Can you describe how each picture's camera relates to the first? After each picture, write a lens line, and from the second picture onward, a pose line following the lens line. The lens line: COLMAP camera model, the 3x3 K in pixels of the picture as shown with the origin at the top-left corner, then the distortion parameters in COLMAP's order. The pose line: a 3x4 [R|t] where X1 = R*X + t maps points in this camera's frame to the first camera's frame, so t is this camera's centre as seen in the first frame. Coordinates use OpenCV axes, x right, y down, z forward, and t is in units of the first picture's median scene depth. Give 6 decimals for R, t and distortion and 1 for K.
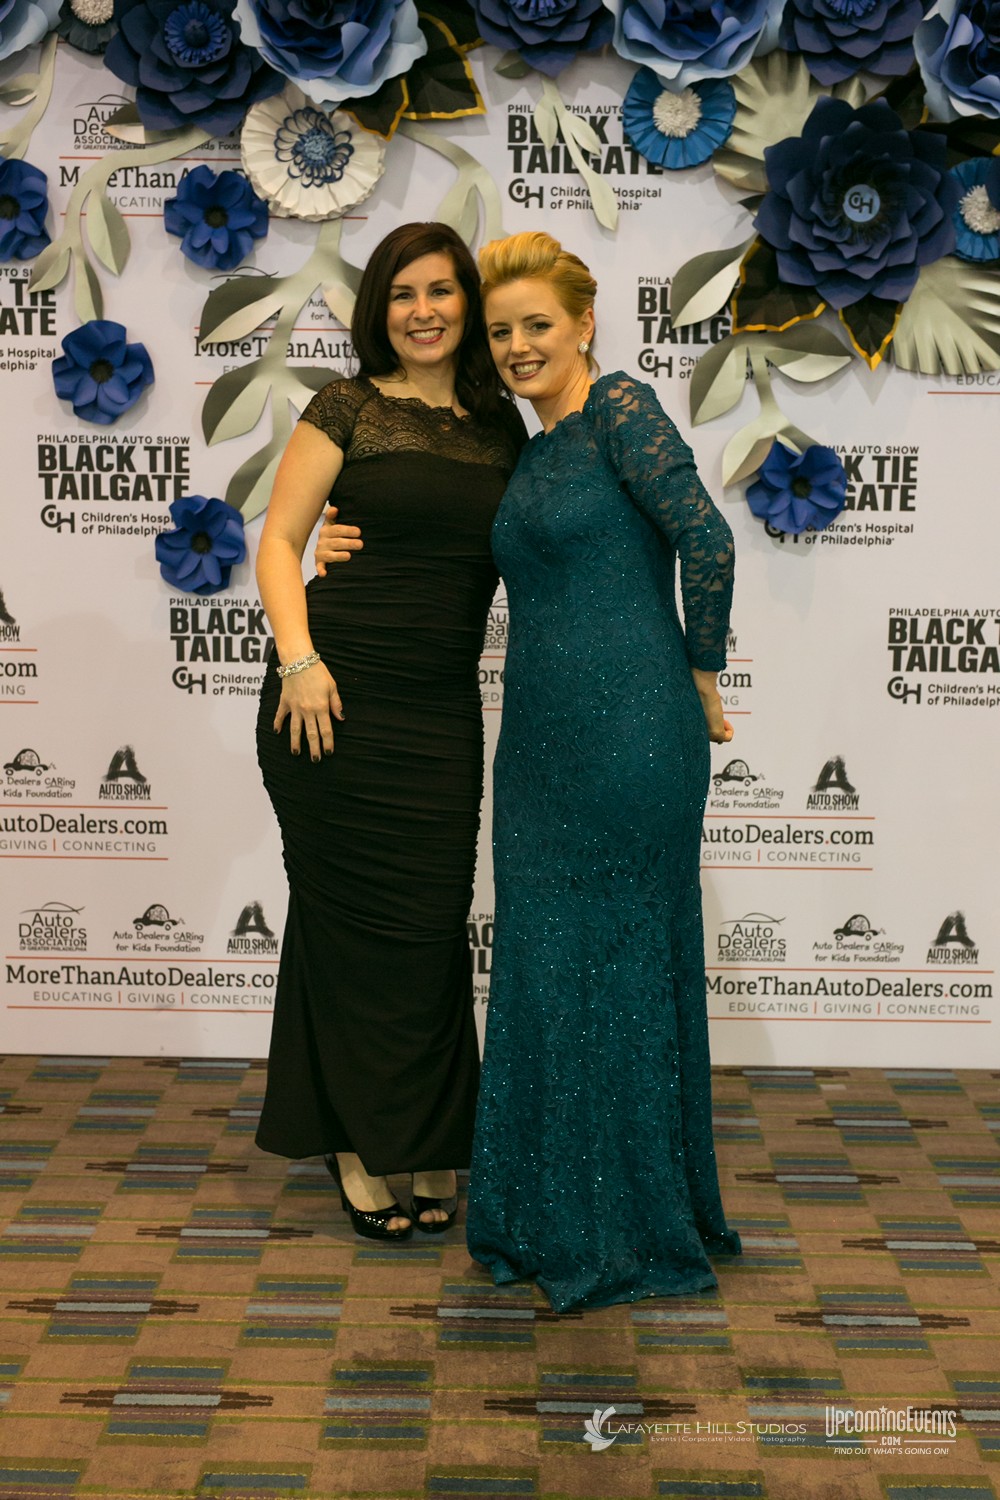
lens RADIAL K [[2083.6, 0, 492.6], [0, 2083.6, 746.6], [0, 0, 1]] dist [0.022778, 0.000000]
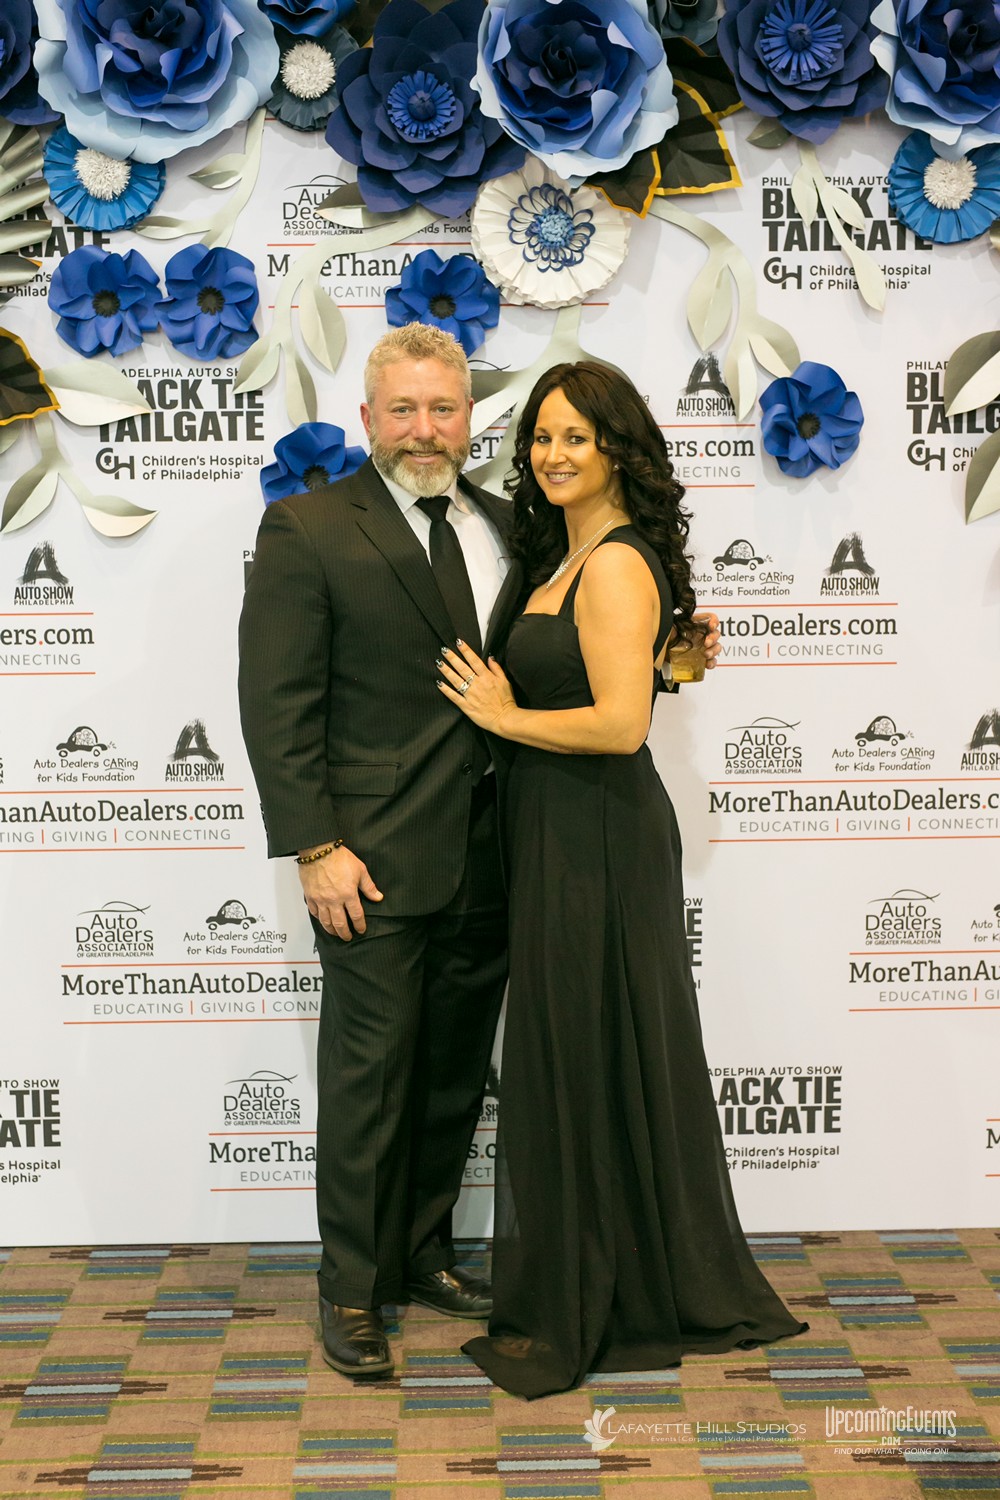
lens RADIAL K [[2083.6, 0, 491.6], [0, 2083.6, 751.4], [0, 0, 1]] dist [0.022778, 0.000000]
pose [[0.998911, -0.028229, 0.037153, -0.150706], [0.029743, 0.998722, -0.040853, -0.023818], [-0.035953, 0.041914, 0.998474, 0.105972]]
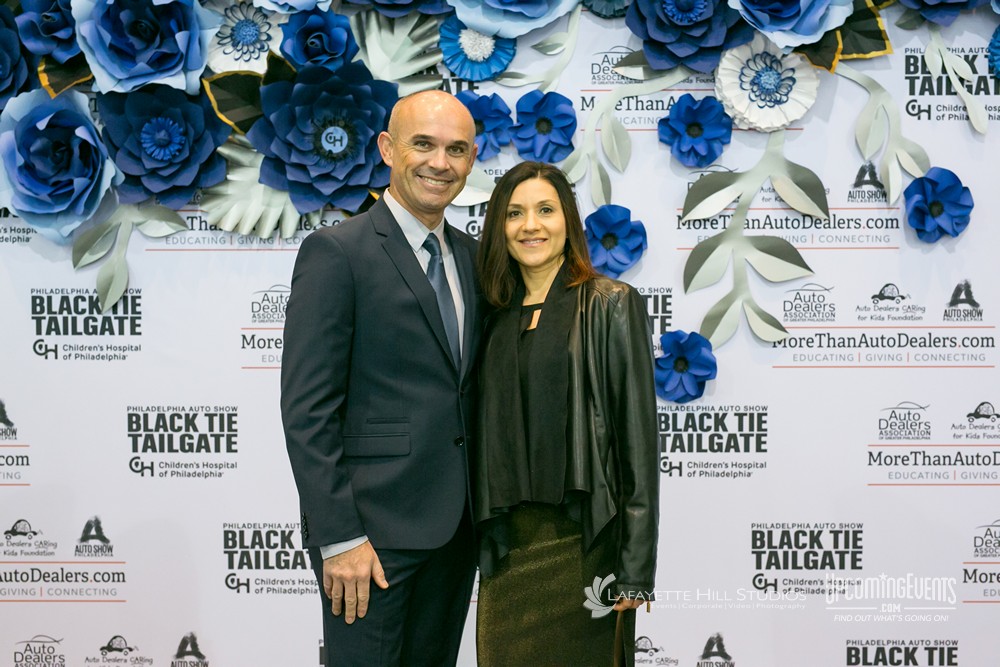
lens RADIAL K [[1389.1, 0, 500.9], [0, 1389.1, 325.5], [0, 0, 1]] dist [0.022778, 0.000000]
pose [[0.999846, -0.015784, 0.007617, -0.270822], [0.016605, 0.992194, -0.123592, -0.013590], [-0.005607, 0.123700, 0.992304, 0.102800]]
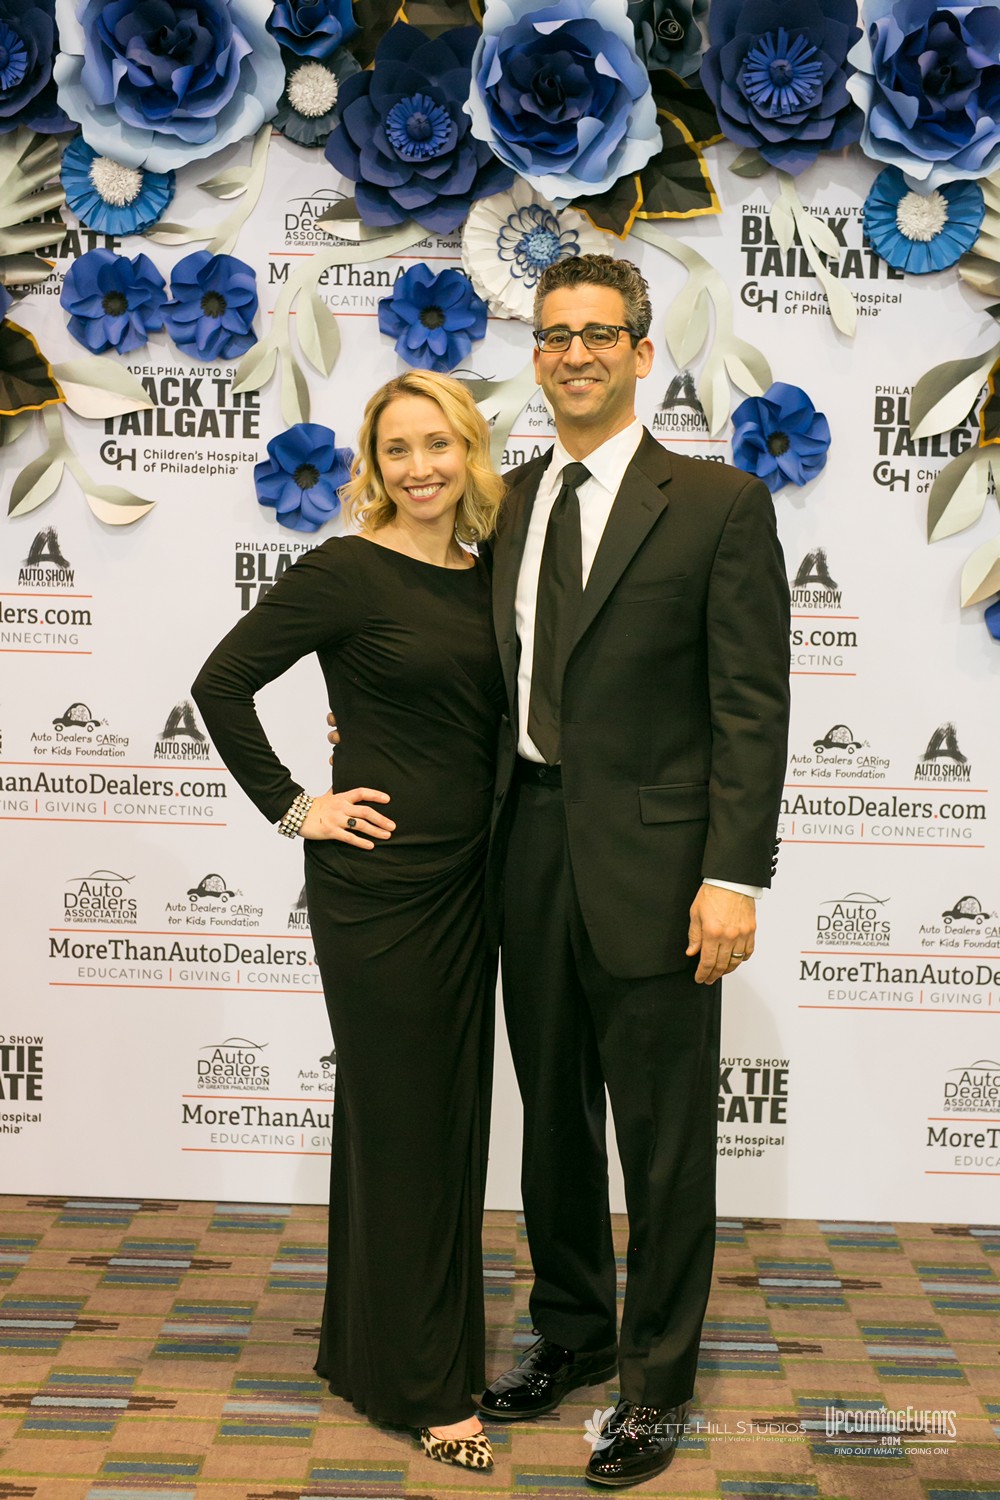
lens RADIAL K [[2083.6, 0, 493.7], [0, 2083.6, 751.2], [0, 0, 1]] dist [0.022778, 0.000000]
pose [[0.999901, 0.014074, 0.000322, -0.102405], [-0.014044, 0.998841, -0.046039, -0.013262], [-0.000970, 0.046030, 0.998940, 0.060985]]
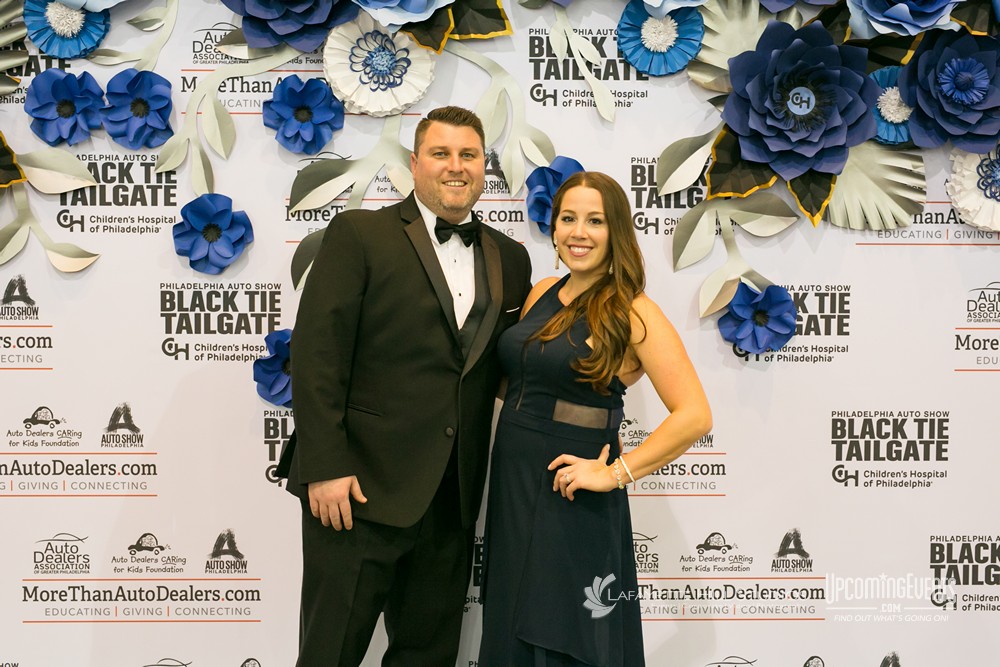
lens RADIAL K [[1389.1, 0, 489.3], [0, 1389.1, 328.0], [0, 0, 1]] dist [0.022778, 0.000000]
pose [[0.999313, -0.011114, 0.035355, -0.049925], [0.015323, 0.992522, -0.121099, -0.017614], [-0.033745, 0.121558, 0.992011, 0.163253]]
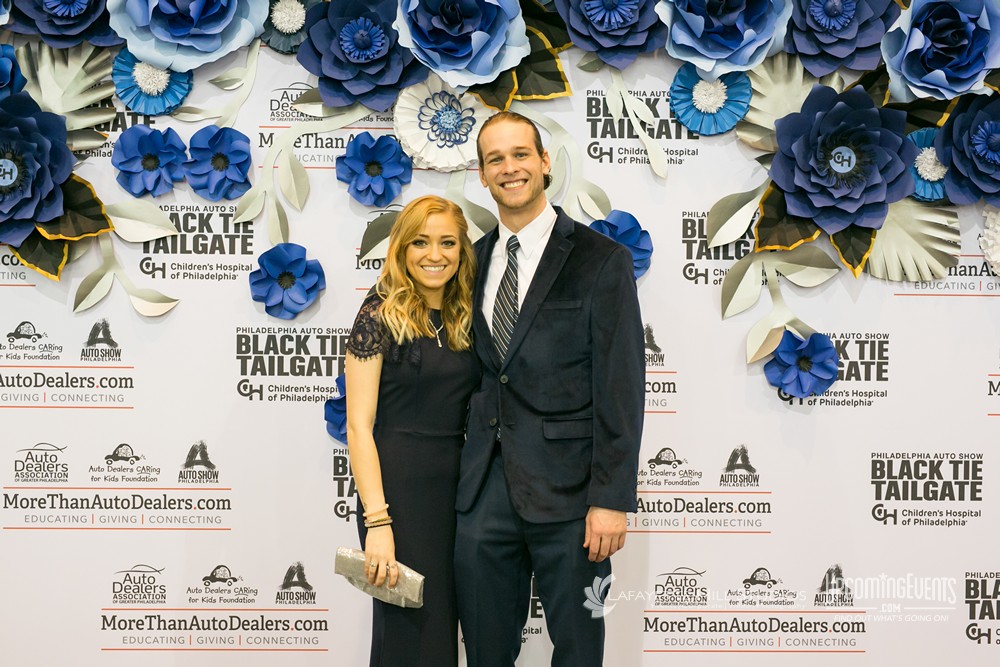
lens RADIAL K [[1389.1, 0, 492.3], [0, 1389.1, 332.3], [0, 0, 1]] dist [0.022778, 0.000000]
pose [[0.999183, -0.003623, 0.040248, -0.092448], [0.009602, 0.988734, -0.149374, -0.011954], [-0.039253, 0.149638, 0.987961, 0.116707]]
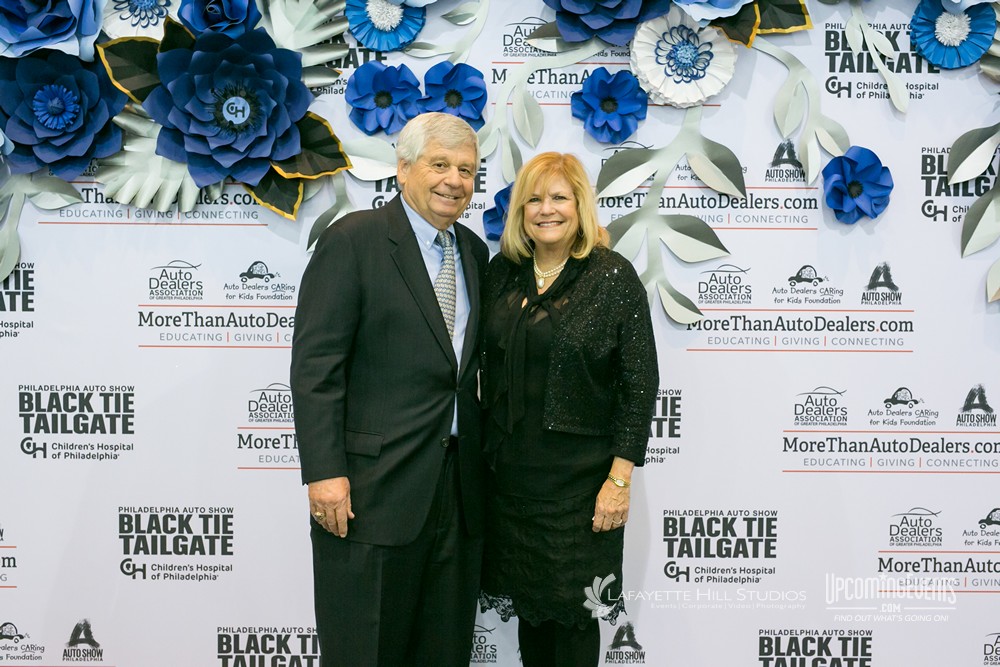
lens RADIAL K [[1389.1, 0, 497.4], [0, 1389.1, 324.0], [0, 0, 1]] dist [0.022778, 0.000000]
pose [[0.999545, -0.006895, 0.029380, -0.232119], [0.010098, 0.993845, -0.110319, -0.016149], [-0.028438, 0.110565, 0.993462, 0.130577]]
